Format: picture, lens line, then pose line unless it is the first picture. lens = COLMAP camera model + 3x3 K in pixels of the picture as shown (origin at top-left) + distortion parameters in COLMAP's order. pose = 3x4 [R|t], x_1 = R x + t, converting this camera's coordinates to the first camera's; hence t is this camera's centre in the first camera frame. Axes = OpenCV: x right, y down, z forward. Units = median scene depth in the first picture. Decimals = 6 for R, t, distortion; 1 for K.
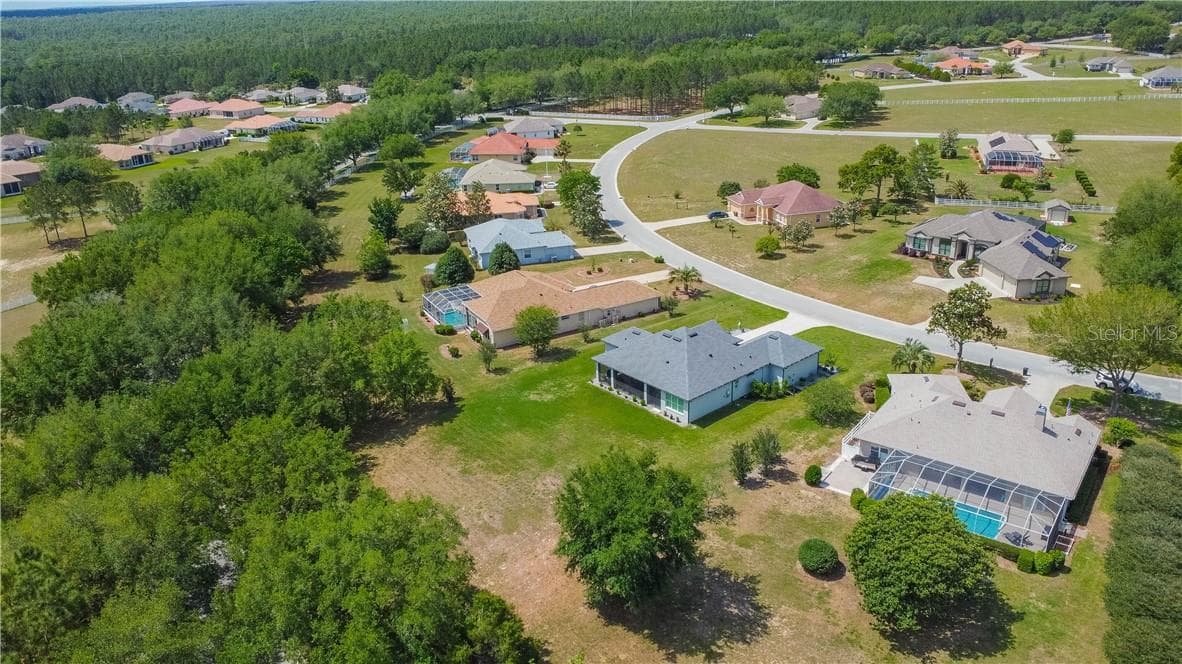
lens RADIAL K [[863.2, 0, 583.2], [0, 863.2, 328.3], [0, 0, 1]] dist [-0.028714, -0.004253]
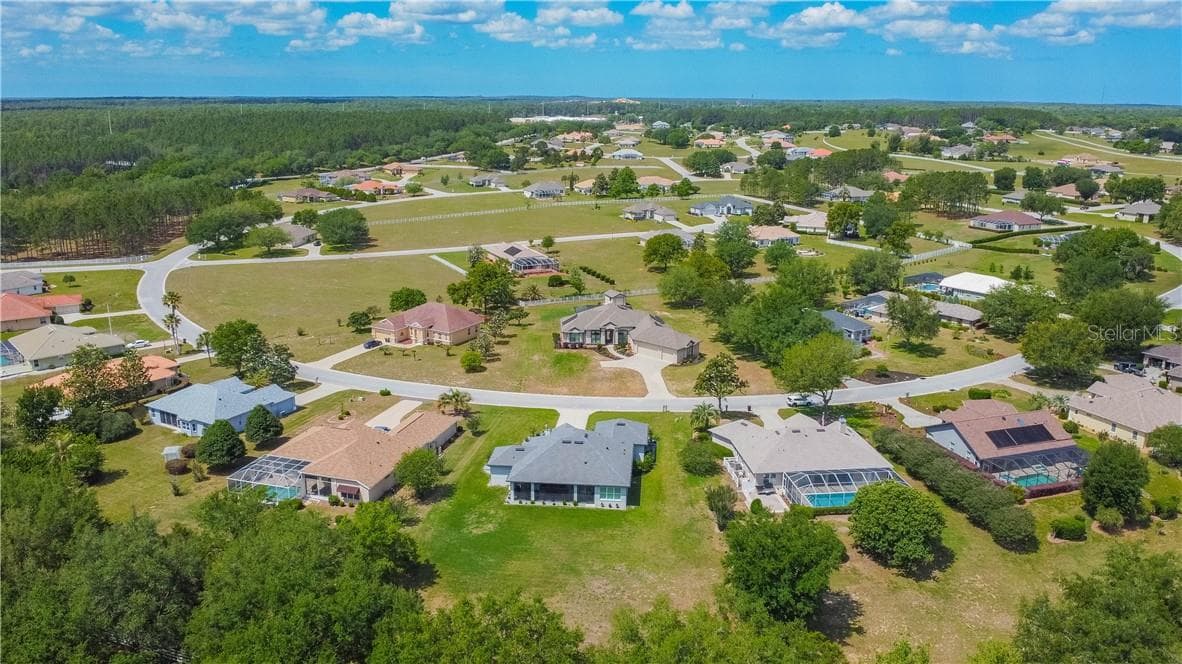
lens RADIAL K [[882.4, 0, 591.0], [0, 882.4, 332.0], [0, 0, 1]] dist [-0.014751, -0.007091]
pose [[0.705637, -0.146339, 0.693298, -0.358392], [0.234358, 0.971575, -0.033452, -0.045767], [-0.668695, 0.186085, 0.719874, 0.065167]]
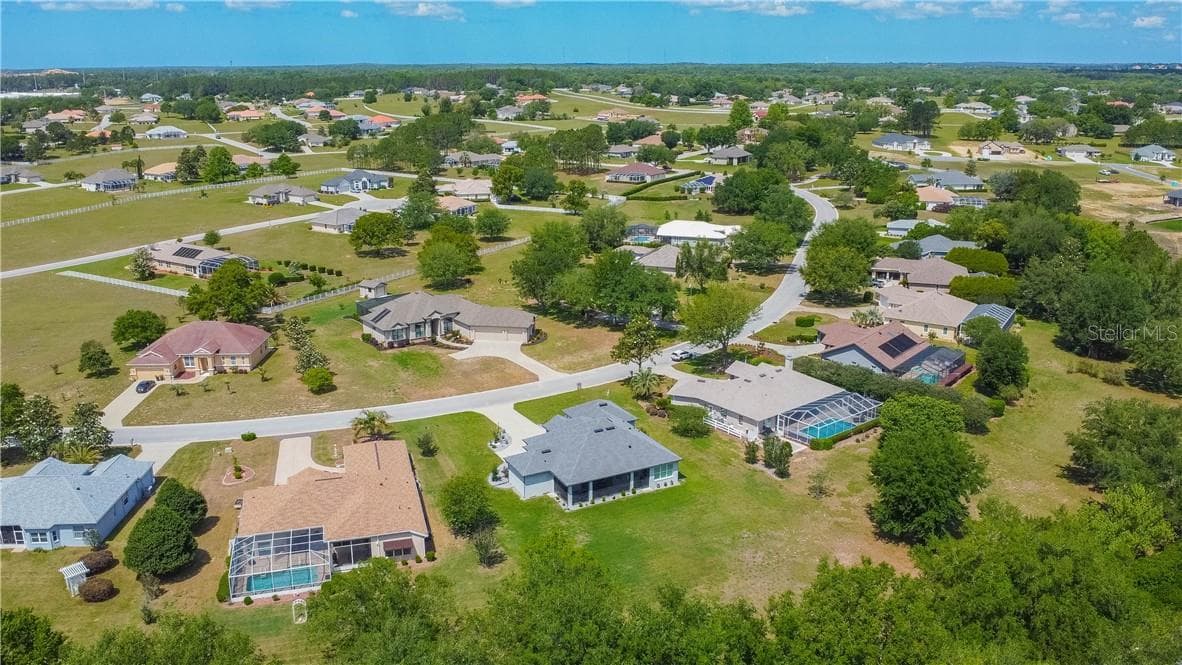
lens RADIAL K [[939.7, 0, 596.2], [0, 939.7, 333.8], [0, 0, 1]] dist [-0.020555, -0.003761]
pose [[0.213274, -0.241775, 0.946604, -0.511458], [0.360676, 0.919939, 0.153702, -0.146904], [-0.907979, 0.308637, 0.283402, 0.347334]]
